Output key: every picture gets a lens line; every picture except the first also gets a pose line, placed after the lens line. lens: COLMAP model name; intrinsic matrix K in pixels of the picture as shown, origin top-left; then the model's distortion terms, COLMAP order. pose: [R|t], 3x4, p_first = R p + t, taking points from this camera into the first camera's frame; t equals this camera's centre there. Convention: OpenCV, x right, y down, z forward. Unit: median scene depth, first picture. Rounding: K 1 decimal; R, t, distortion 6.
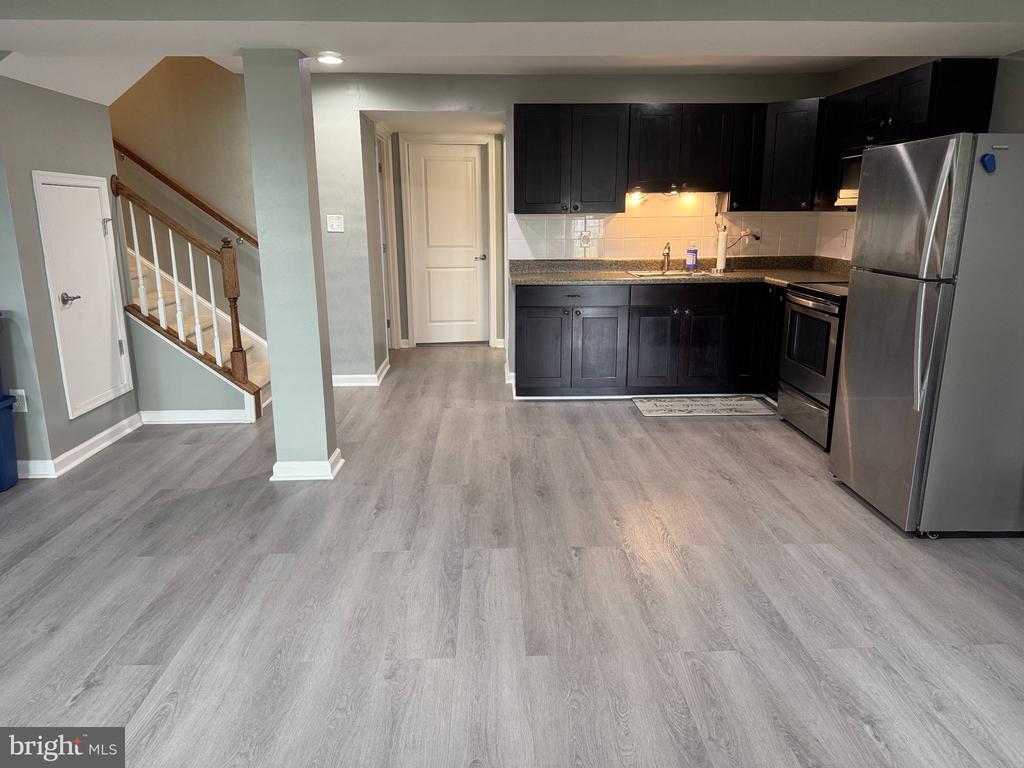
lens RADIAL K [[724.2, 0, 498.2], [0, 724.2, 386.8], [0, 0, 1]] dist [0.057552, -0.074688]
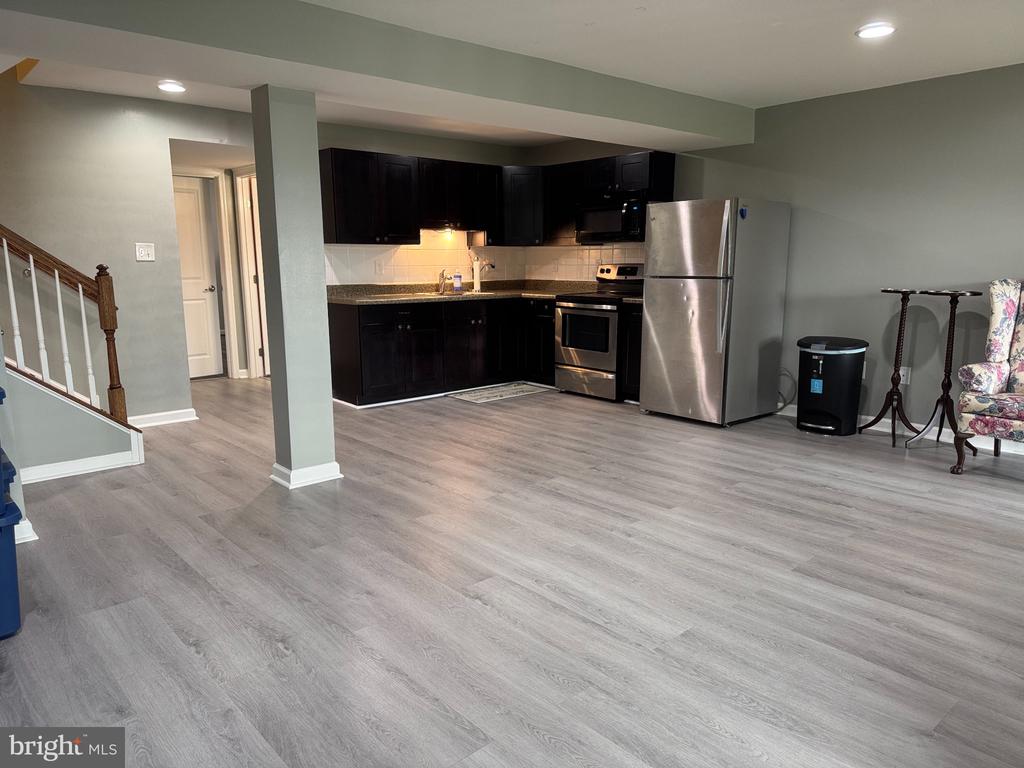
lens RADIAL K [[724.2, 0, 509.7], [0, 724.2, 389.1], [0, 0, 1]] dist [0.057552, -0.074688]
pose [[0.766470, -0.113120, 0.632240, -0.576140], [0.149626, 0.988732, -0.004490, 0.031401], [-0.624608, 0.098041, 0.774759, -0.015274]]
